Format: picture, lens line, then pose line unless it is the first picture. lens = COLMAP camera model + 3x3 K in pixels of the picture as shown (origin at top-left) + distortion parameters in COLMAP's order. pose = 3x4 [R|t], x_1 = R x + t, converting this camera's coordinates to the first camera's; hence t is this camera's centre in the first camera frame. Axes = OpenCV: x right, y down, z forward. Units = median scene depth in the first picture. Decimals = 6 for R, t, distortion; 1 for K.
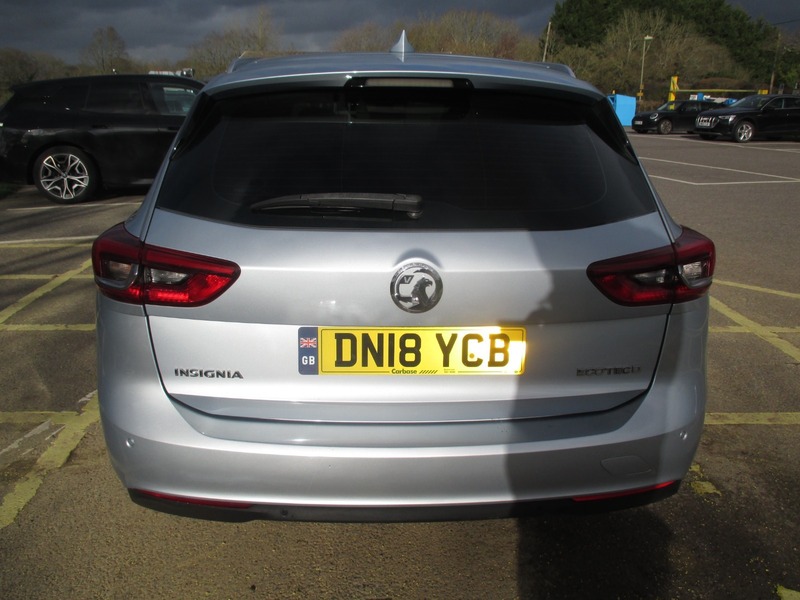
lens RADIAL K [[676.5, 0, 404.9], [0, 676.5, 308.3], [0, 0, 1]] dist [-0.036126, 0.005471]
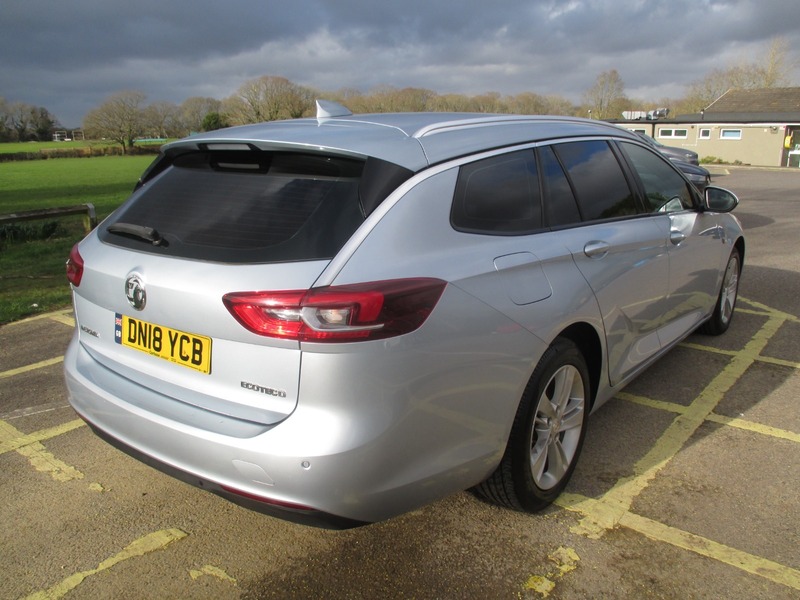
lens RADIAL K [[676.5, 0, 395.0], [0, 676.5, 308.7], [0, 0, 1]] dist [-0.036126, 0.005471]
pose [[0.756308, 0.149904, -0.636810, 1.237479], [-0.182813, 0.983044, 0.014288, -0.107760], [0.628154, 0.105611, 0.770888, 0.233139]]
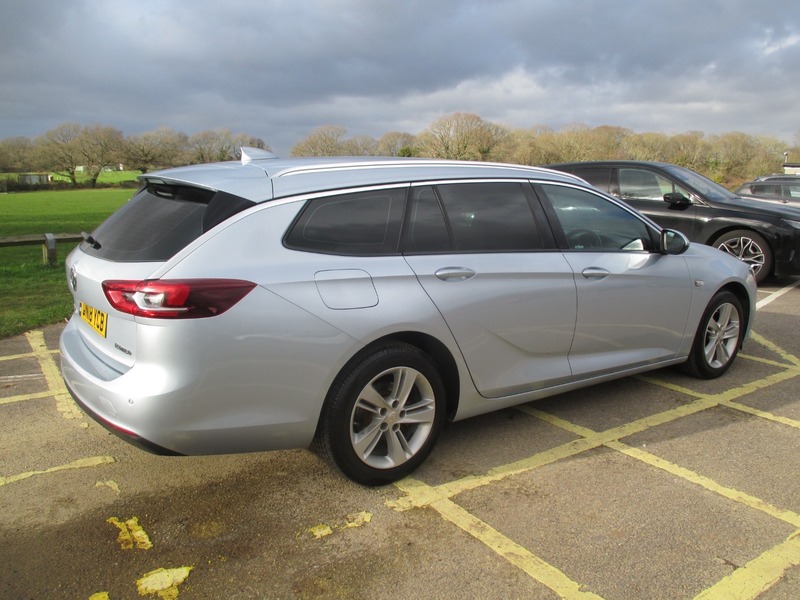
lens RADIAL K [[676.5, 0, 402.6], [0, 676.5, 307.9], [0, 0, 1]] dist [-0.036126, 0.005471]
pose [[0.548577, 0.169470, -0.818745, 2.100011], [-0.261442, 0.964907, 0.024552, -0.237067], [0.794173, 0.200585, 0.573632, 0.590113]]
